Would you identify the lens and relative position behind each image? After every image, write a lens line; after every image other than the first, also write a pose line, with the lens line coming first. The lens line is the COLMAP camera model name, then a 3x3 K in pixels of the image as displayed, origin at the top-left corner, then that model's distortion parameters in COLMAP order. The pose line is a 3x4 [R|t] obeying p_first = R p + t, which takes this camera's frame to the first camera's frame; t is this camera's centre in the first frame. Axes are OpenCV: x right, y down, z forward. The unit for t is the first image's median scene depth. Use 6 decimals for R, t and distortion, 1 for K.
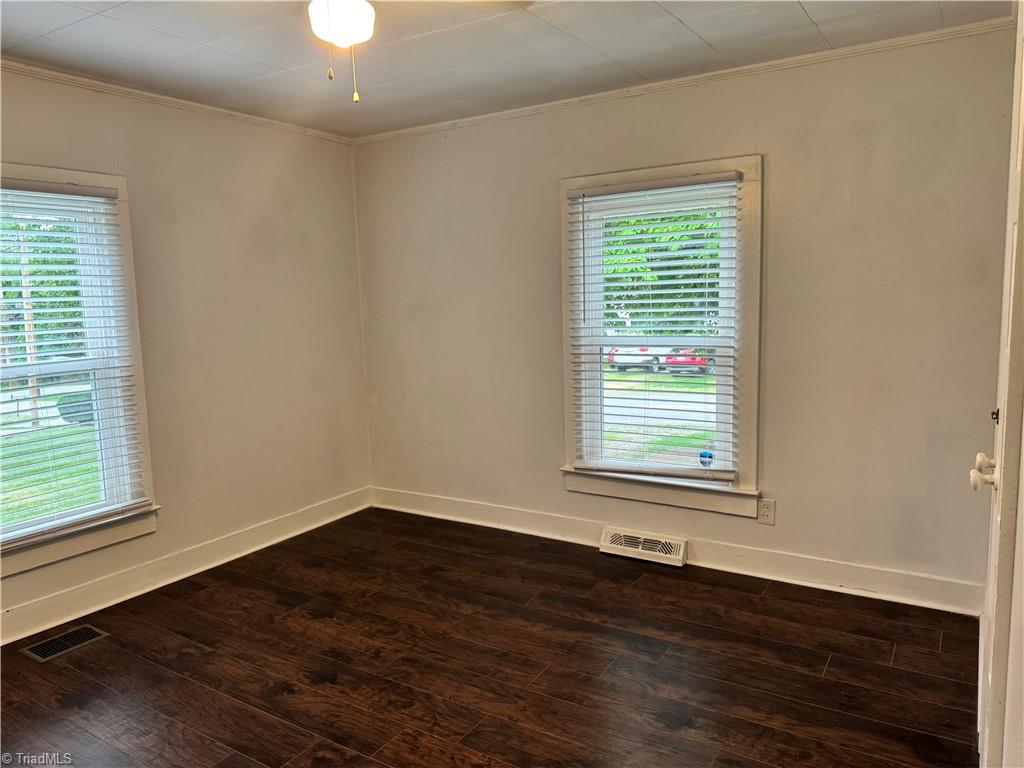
lens RADIAL K [[726.1, 0, 517.7], [0, 726.1, 382.3], [0, 0, 1]] dist [0.002043, -0.004584]
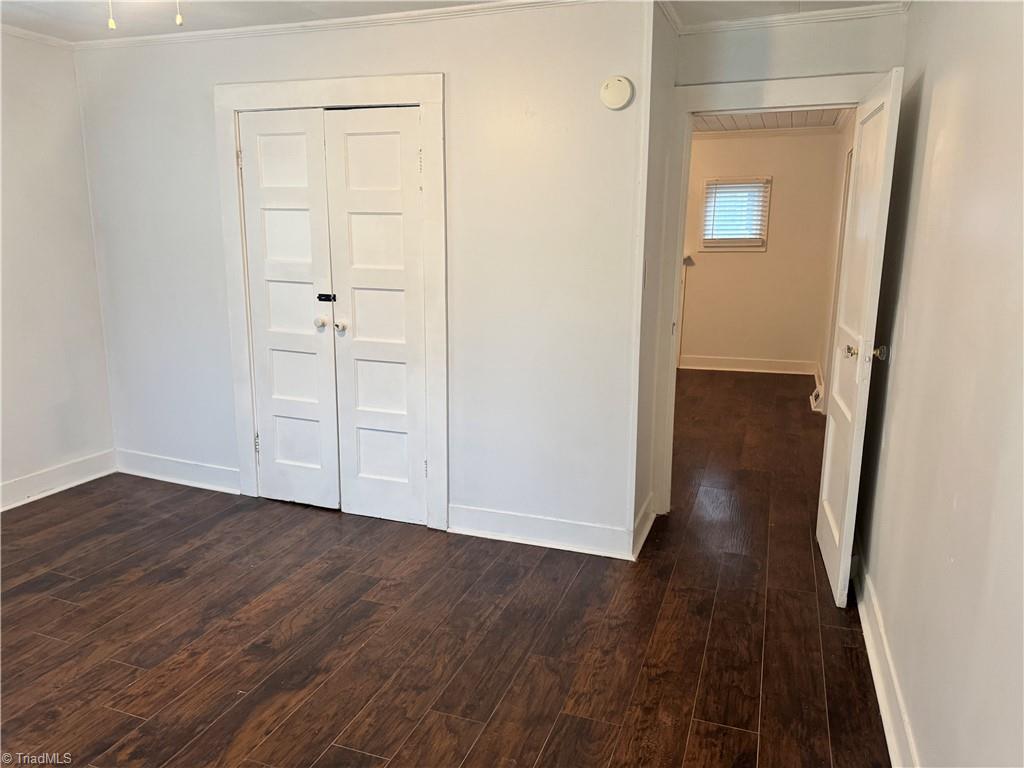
lens RADIAL K [[726.1, 0, 517.7], [0, 726.1, 382.3], [0, 0, 1]] dist [0.002043, -0.004584]
pose [[-0.218750, -0.169386, 0.960967, -1.014353], [0.108306, 0.974518, 0.196429, -0.049335], [-0.969752, 0.147047, -0.194830, 0.563184]]
